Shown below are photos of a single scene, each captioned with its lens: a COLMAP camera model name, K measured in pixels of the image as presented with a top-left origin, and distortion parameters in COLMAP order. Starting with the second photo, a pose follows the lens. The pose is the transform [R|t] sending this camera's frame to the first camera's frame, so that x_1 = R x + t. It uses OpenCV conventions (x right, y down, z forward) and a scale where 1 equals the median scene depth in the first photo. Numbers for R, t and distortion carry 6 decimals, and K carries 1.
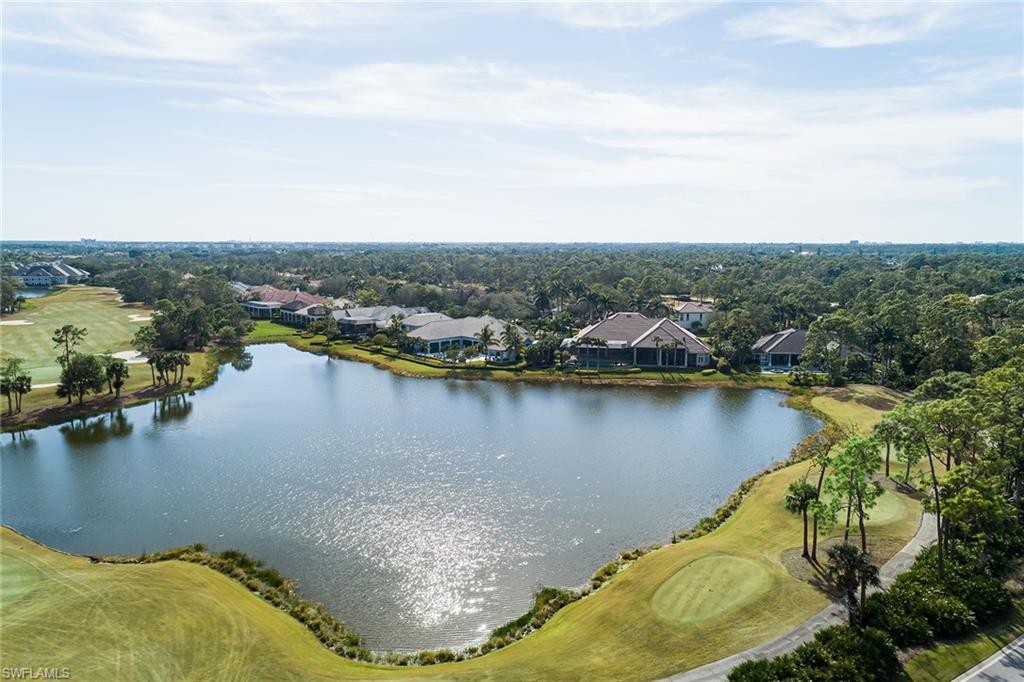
lens RADIAL K [[678.2, 0, 512.0], [0, 678.2, 341.0], [0, 0, 1]] dist [0.021627, 0.004620]
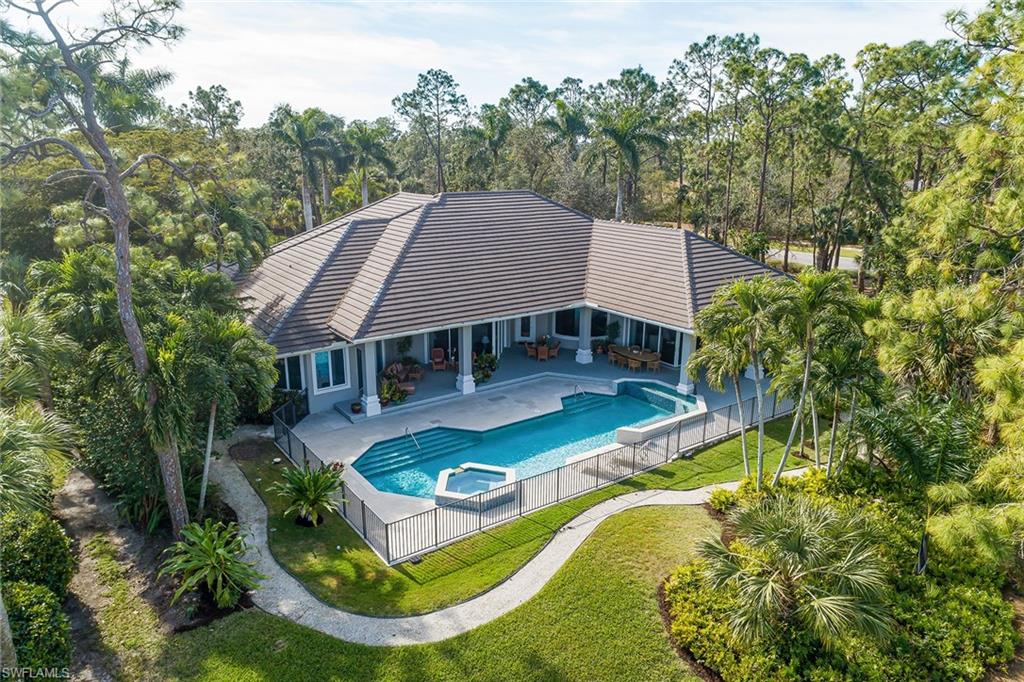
lens RADIAL K [[678.2, 0, 512.0], [0, 678.2, 341.0], [0, 0, 1]] dist [0.021627, 0.004620]
pose [[0.721642, -0.185762, 0.666878, 0.315033], [0.099346, 0.981143, 0.165797, -0.005219], [-0.685101, -0.053395, 0.726488, 0.912615]]
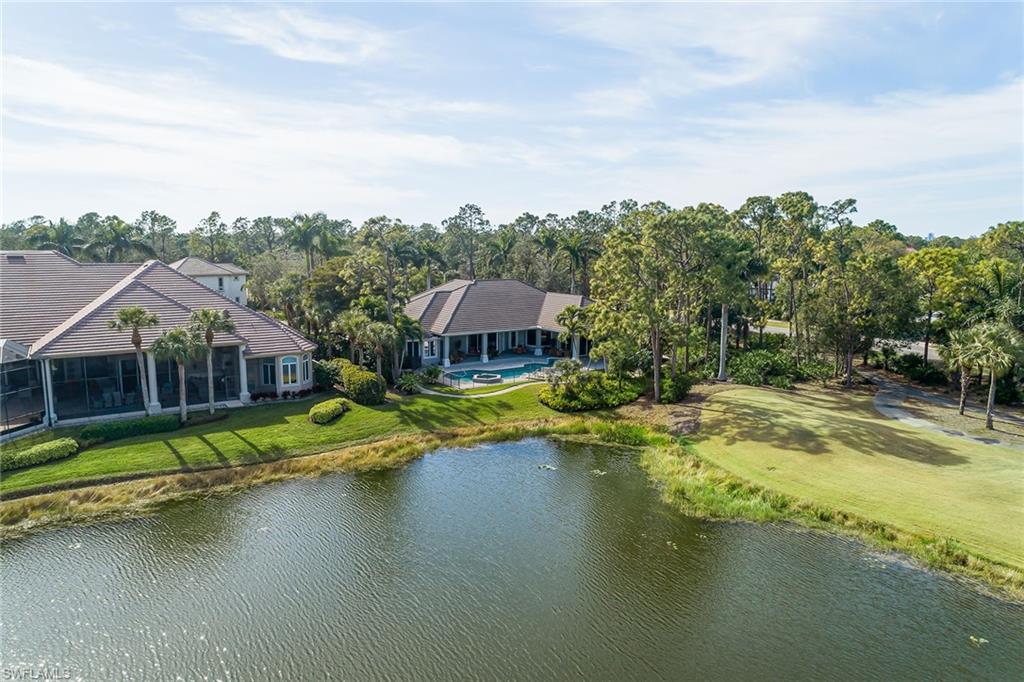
lens RADIAL K [[678.2, 0, 512.0], [0, 678.2, 341.0], [0, 0, 1]] dist [0.021627, 0.004620]
pose [[0.746969, -0.095973, 0.657895, 0.148889], [0.095336, 0.994762, 0.036871, 0.010375], [-0.657988, 0.035180, 0.752206, 0.707909]]
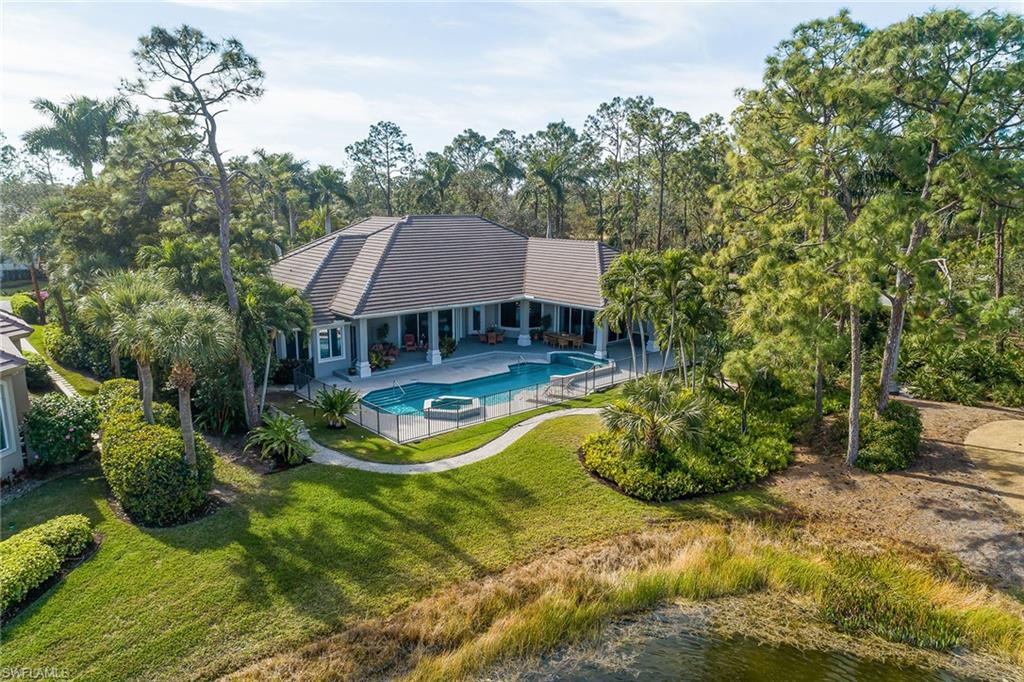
lens RADIAL K [[678.2, 0, 512.0], [0, 678.2, 341.0], [0, 0, 1]] dist [0.021627, 0.004620]
pose [[0.651975, -0.151015, 0.743050, 0.267071], [0.109026, 0.988454, 0.105227, 0.008333], [-0.750361, 0.012407, 0.660911, 0.875524]]
